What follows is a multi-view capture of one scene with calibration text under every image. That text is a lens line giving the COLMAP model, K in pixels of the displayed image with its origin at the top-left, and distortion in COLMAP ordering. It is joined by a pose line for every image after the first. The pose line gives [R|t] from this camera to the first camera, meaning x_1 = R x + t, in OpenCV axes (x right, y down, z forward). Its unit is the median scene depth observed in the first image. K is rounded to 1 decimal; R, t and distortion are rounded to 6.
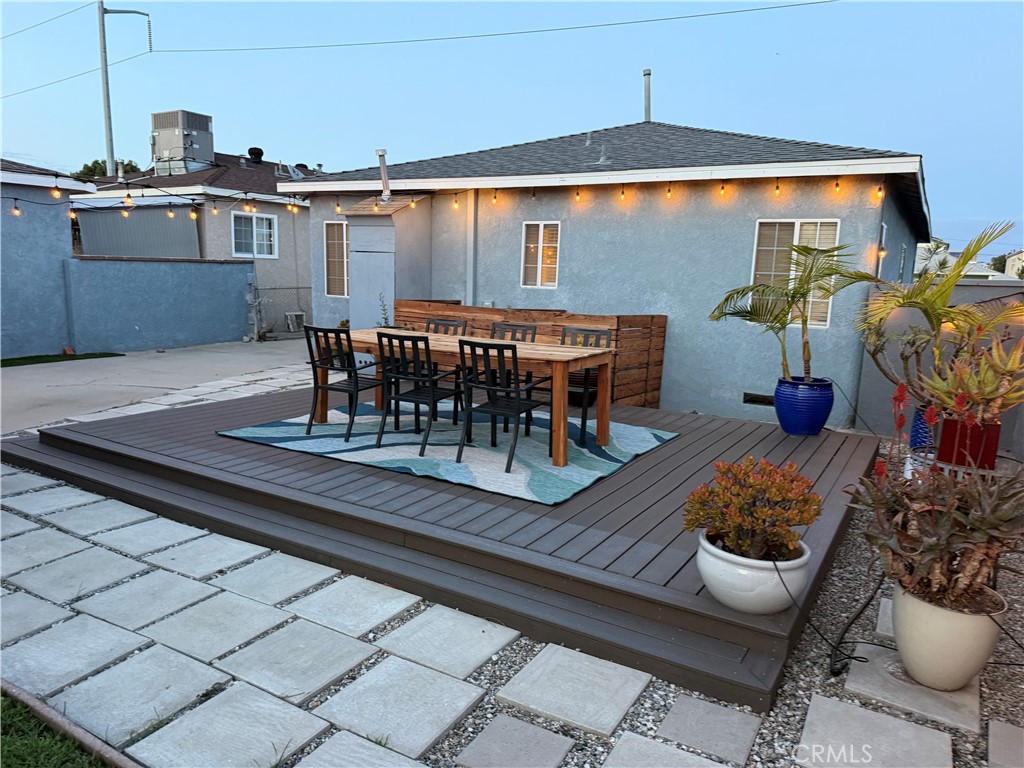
lens RADIAL K [[717.3, 0, 507.5], [0, 717.3, 383.5], [0, 0, 1]] dist [0.004852, -0.027660]
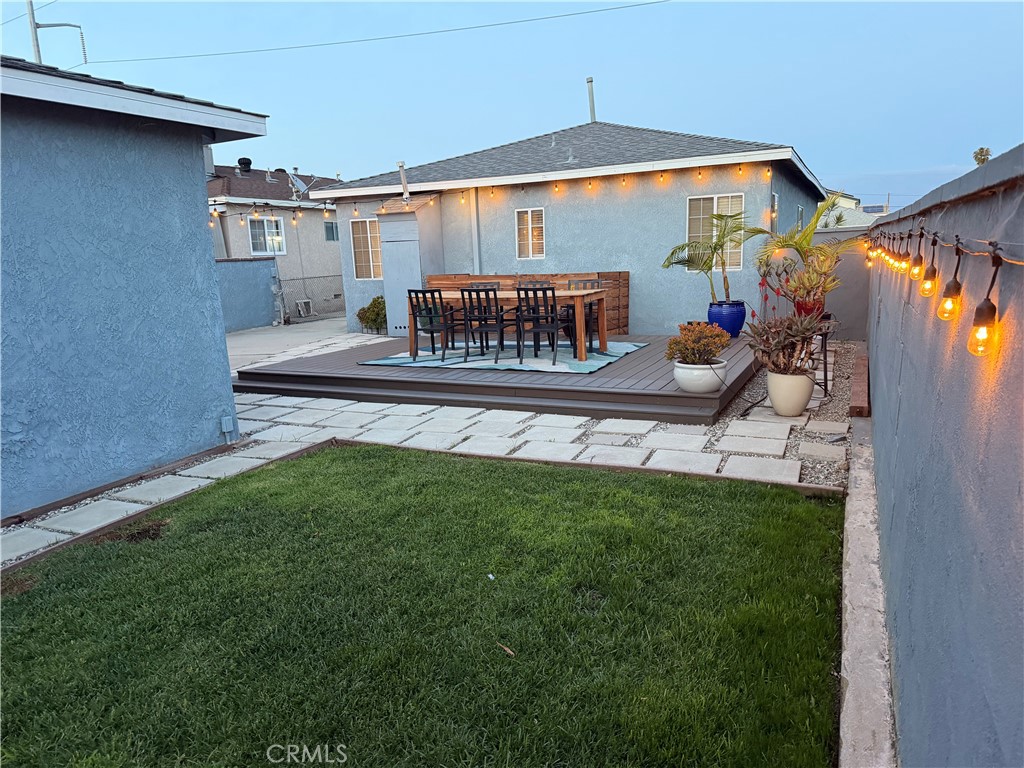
lens RADIAL K [[717.3, 0, 510.7], [0, 717.3, 386.2], [0, 0, 1]] dist [0.004852, -0.027660]
pose [[0.993068, -0.088361, 0.077512, -0.129375], [0.086239, 0.995813, 0.030318, 0.064098], [-0.079867, -0.023423, 0.996530, -0.359528]]
